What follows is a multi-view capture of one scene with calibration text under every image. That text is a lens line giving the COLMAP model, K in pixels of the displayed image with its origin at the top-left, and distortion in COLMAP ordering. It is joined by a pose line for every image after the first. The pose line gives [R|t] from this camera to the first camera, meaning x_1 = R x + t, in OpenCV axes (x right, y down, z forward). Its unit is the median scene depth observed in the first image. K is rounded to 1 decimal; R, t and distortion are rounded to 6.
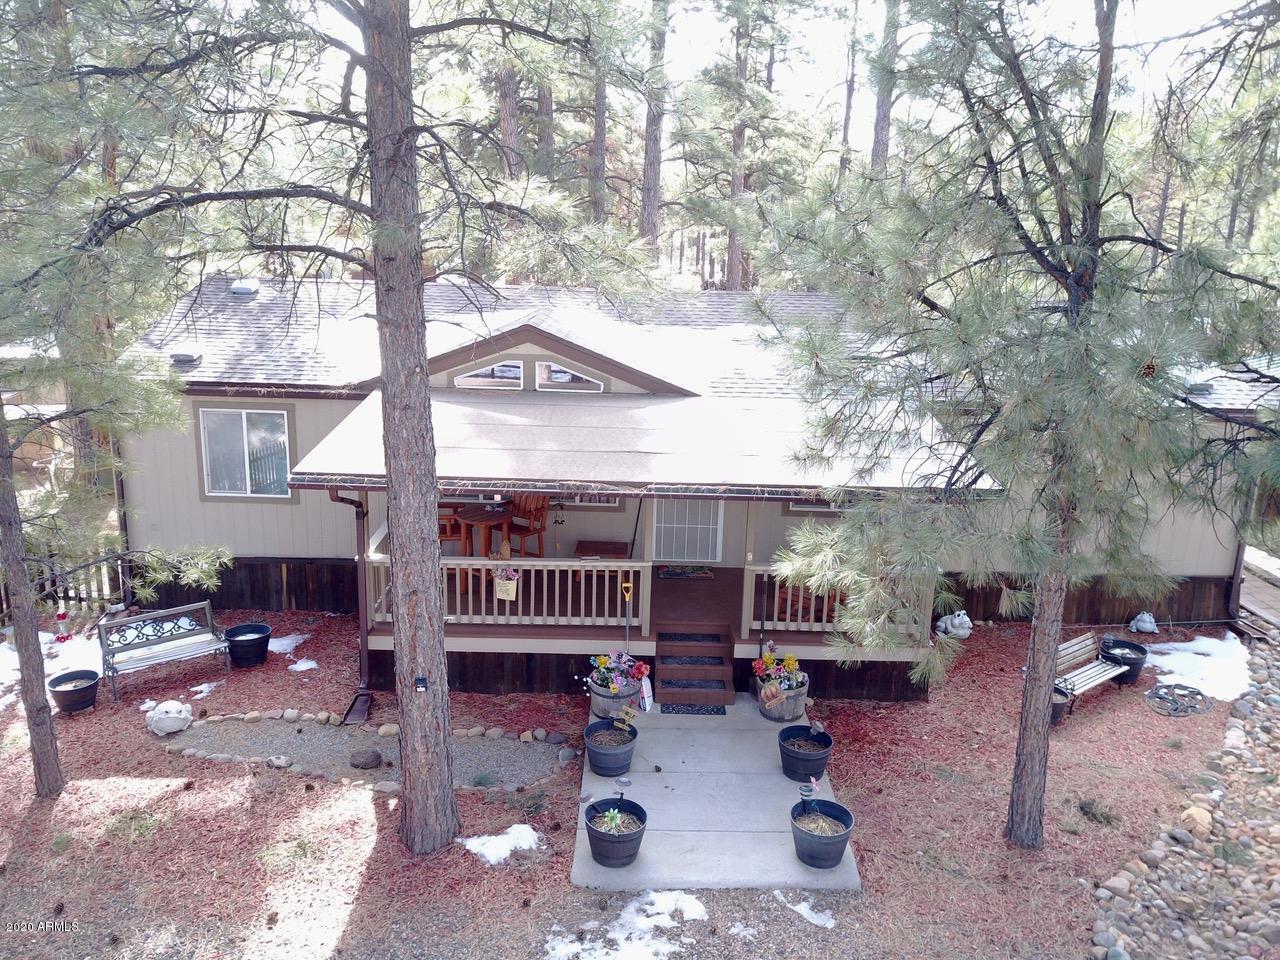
lens RADIAL K [[973.0, 0, 645.2], [0, 973.0, 478.8], [0, 0, 1]] dist [0.018747, -0.009137]
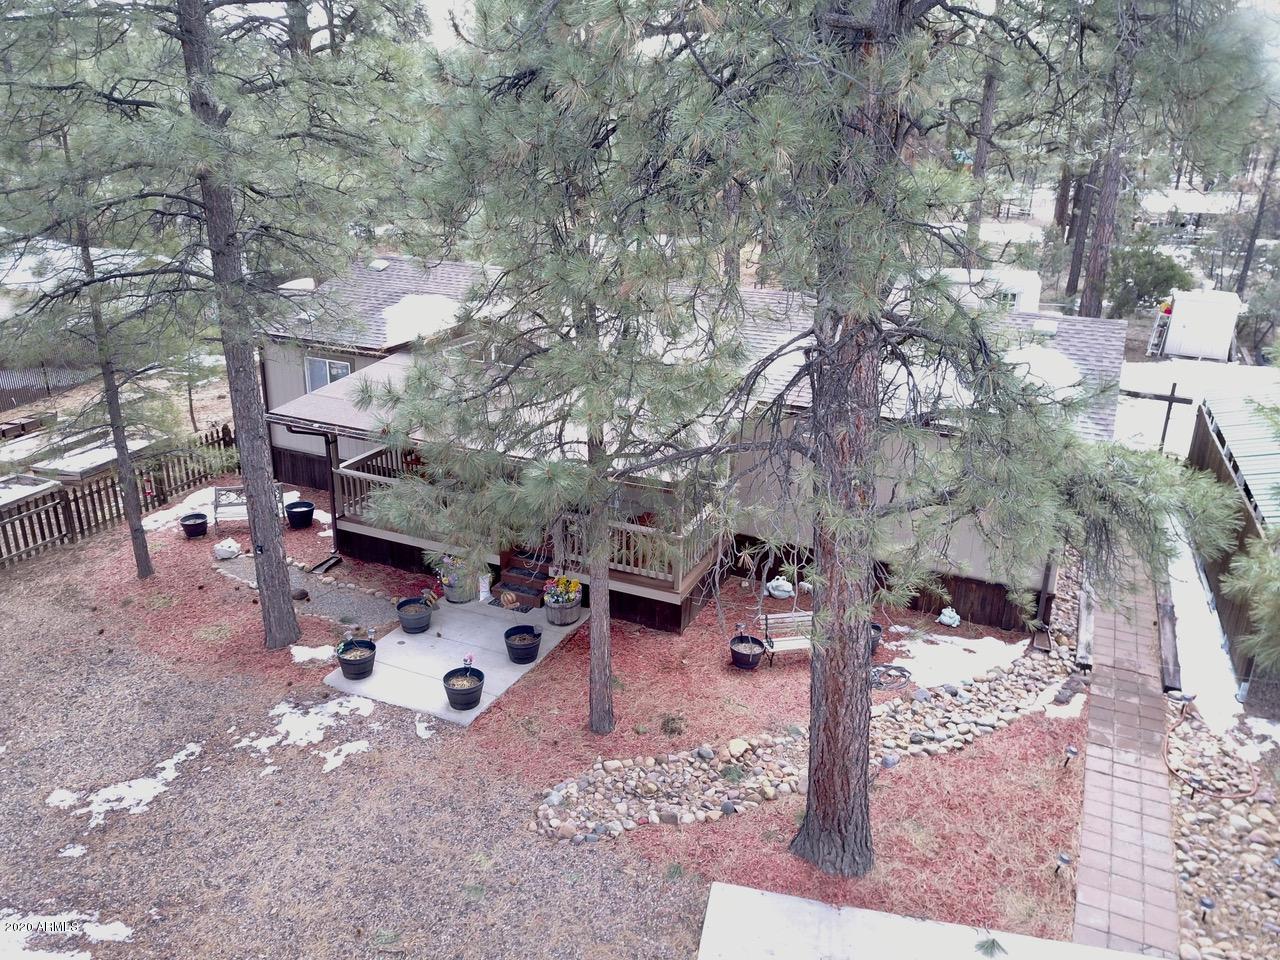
lens RADIAL K [[973.0, 0, 635.8], [0, 973.0, 476.2], [0, 0, 1]] dist [0.018747, -0.009137]
pose [[0.902977, 0.133849, -0.408310, 0.733858], [-0.098922, 0.989477, 0.105595, -0.111560], [0.418147, -0.054959, 0.906716, -0.183287]]
